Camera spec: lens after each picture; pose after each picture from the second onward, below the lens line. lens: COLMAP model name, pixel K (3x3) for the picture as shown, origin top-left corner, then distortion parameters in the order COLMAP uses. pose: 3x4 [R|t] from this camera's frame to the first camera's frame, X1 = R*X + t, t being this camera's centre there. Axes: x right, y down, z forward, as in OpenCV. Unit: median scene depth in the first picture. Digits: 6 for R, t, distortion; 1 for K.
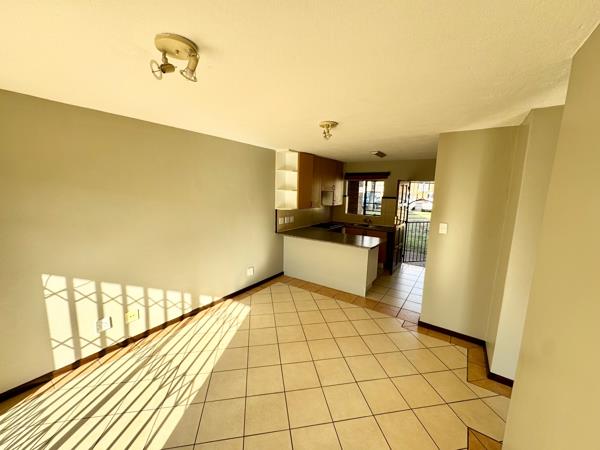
lens RADIAL K [[239.3, 0, 299.4], [0, 239.3, 223.7], [0, 0, 1]] dist [-0.000388, -0.000062]
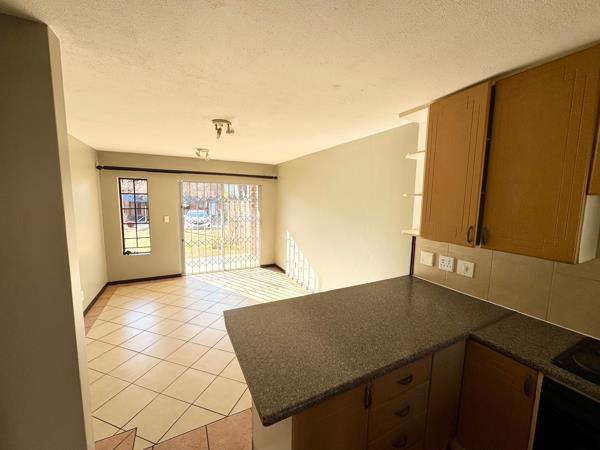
lens RADIAL K [[239.3, 0, 299.4], [0, 239.3, 223.7], [0, 0, 1]] dist [-0.000388, -0.000062]
pose [[-0.470637, 0.065946, -0.879859, 0.448179], [-0.156405, 0.975175, 0.156751, -0.111575], [0.868354, 0.211387, -0.448639, 0.938549]]
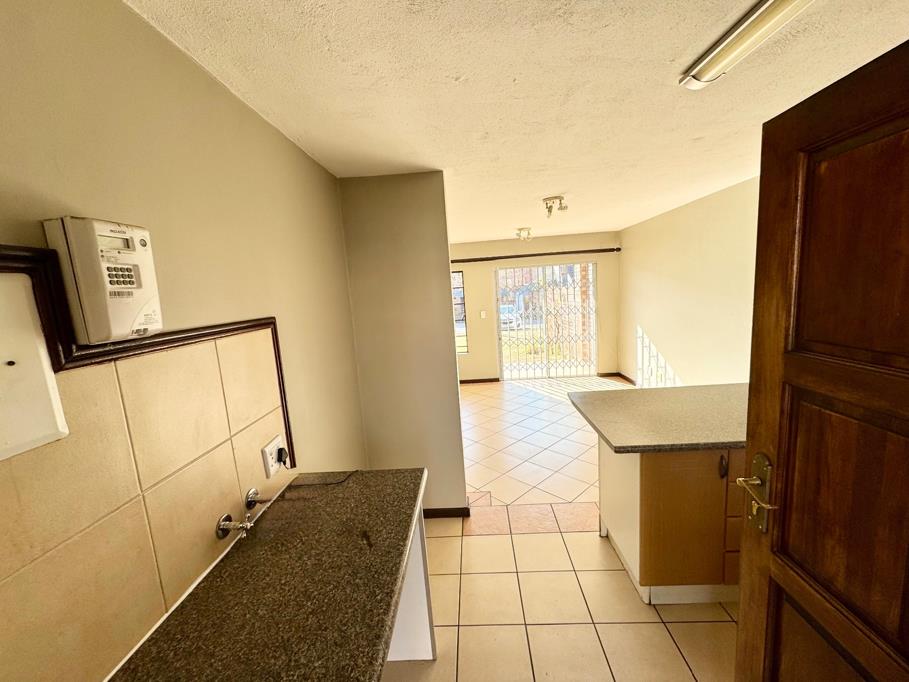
lens RADIAL K [[362.5, 0, 453.7], [0, 362.5, 339.0], [0, 0, 1]] dist [-0.000388, -0.000062]
pose [[-0.846244, 0.109446, -0.521434, 0.600454], [-0.026583, 0.968782, 0.246485, -0.121667], [0.532132, 0.222448, -0.816916, 1.036434]]
